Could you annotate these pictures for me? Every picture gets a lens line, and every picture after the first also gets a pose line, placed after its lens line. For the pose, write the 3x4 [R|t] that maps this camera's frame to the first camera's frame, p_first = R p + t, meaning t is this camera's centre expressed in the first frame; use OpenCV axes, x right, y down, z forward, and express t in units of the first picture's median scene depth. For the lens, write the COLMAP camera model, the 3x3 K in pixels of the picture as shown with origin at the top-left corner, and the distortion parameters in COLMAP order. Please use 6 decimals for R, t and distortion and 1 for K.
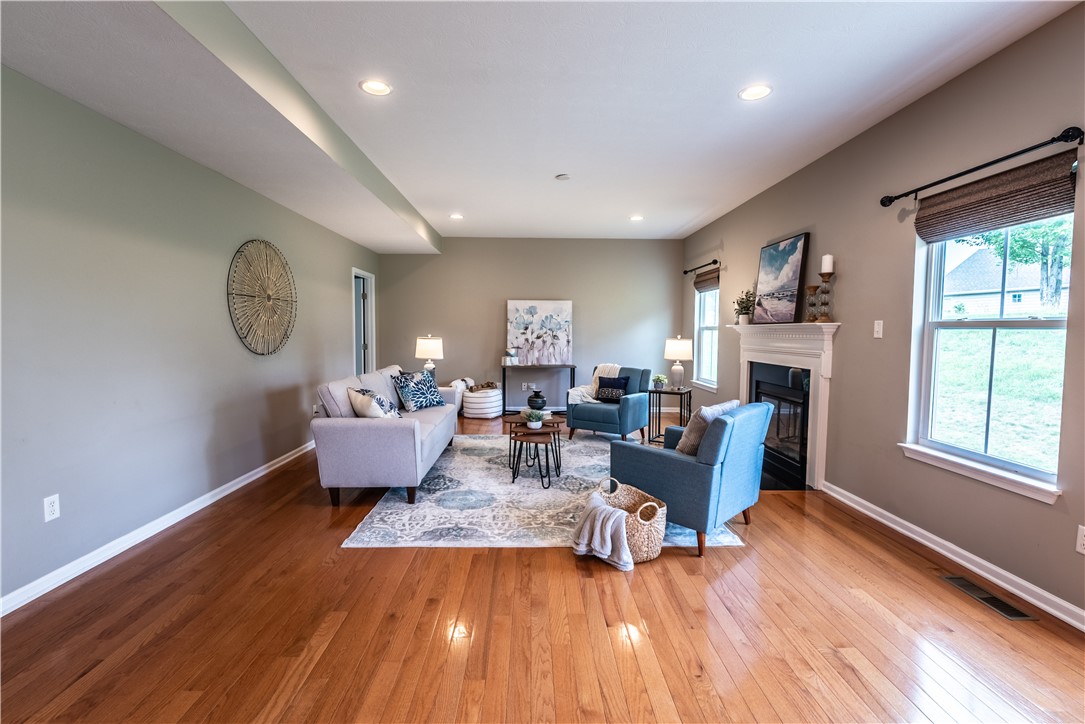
lens RADIAL K [[485.5, 0, 539.3], [0, 485.5, 355.4], [0, 0, 1]] dist [-0.001131, -0.001555]
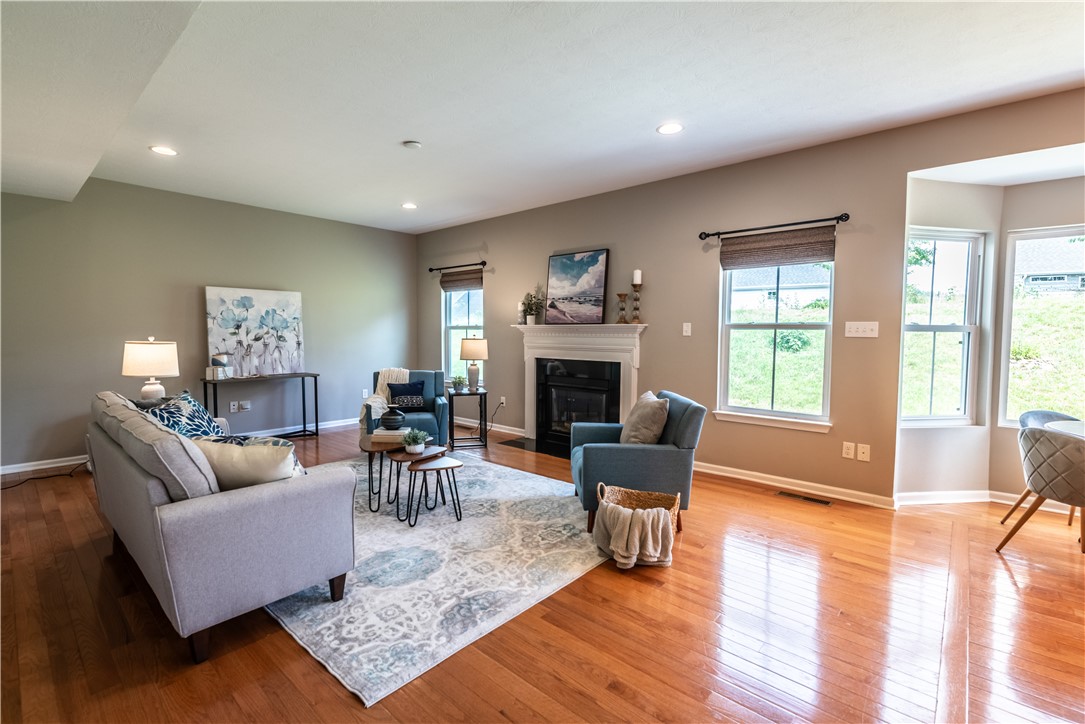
lens RADIAL K [[485.5, 0, 540.9], [0, 485.5, 355.7], [0, 0, 1]] dist [-0.001131, -0.001555]
pose [[0.678573, -0.039678, 0.733460, -0.565479], [0.036684, 0.999125, 0.020111, -0.022585], [-0.733616, 0.013259, 0.679435, 0.378709]]
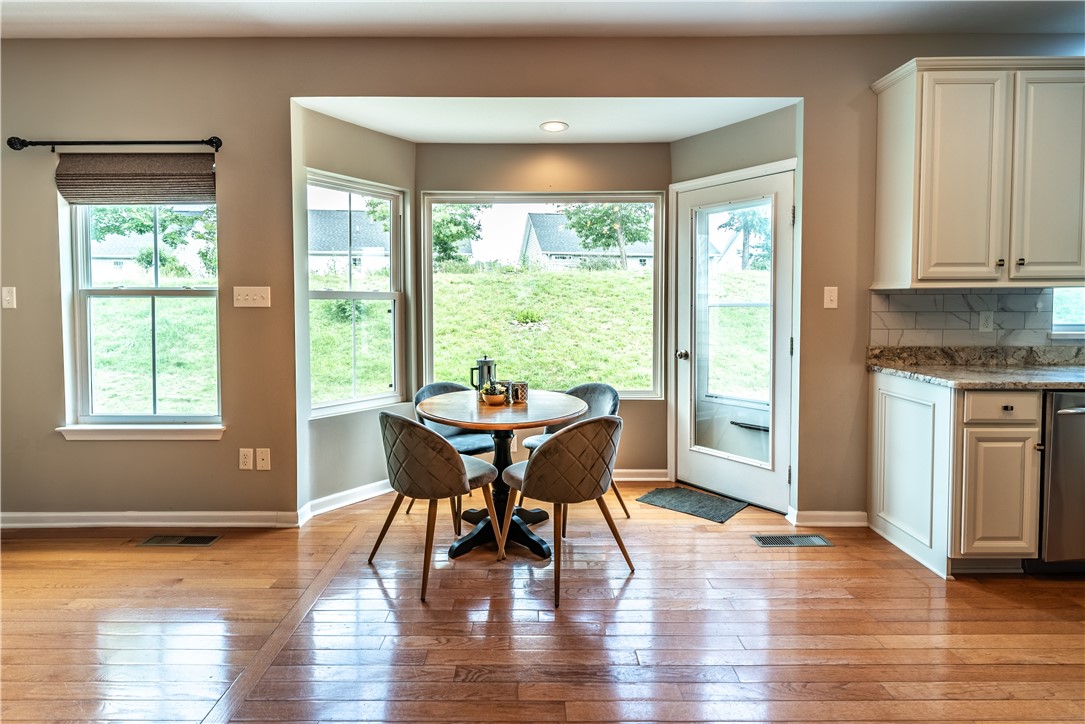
lens RADIAL K [[485.5, 0, 561.8], [0, 485.5, 318.2], [0, 0, 1]] dist [-0.001131, -0.001555]
pose [[0.020156, -0.041166, 0.998949, -0.093381], [0.053870, 0.997745, 0.040030, -0.002051], [-0.998345, 0.053006, 0.022329, 0.057683]]
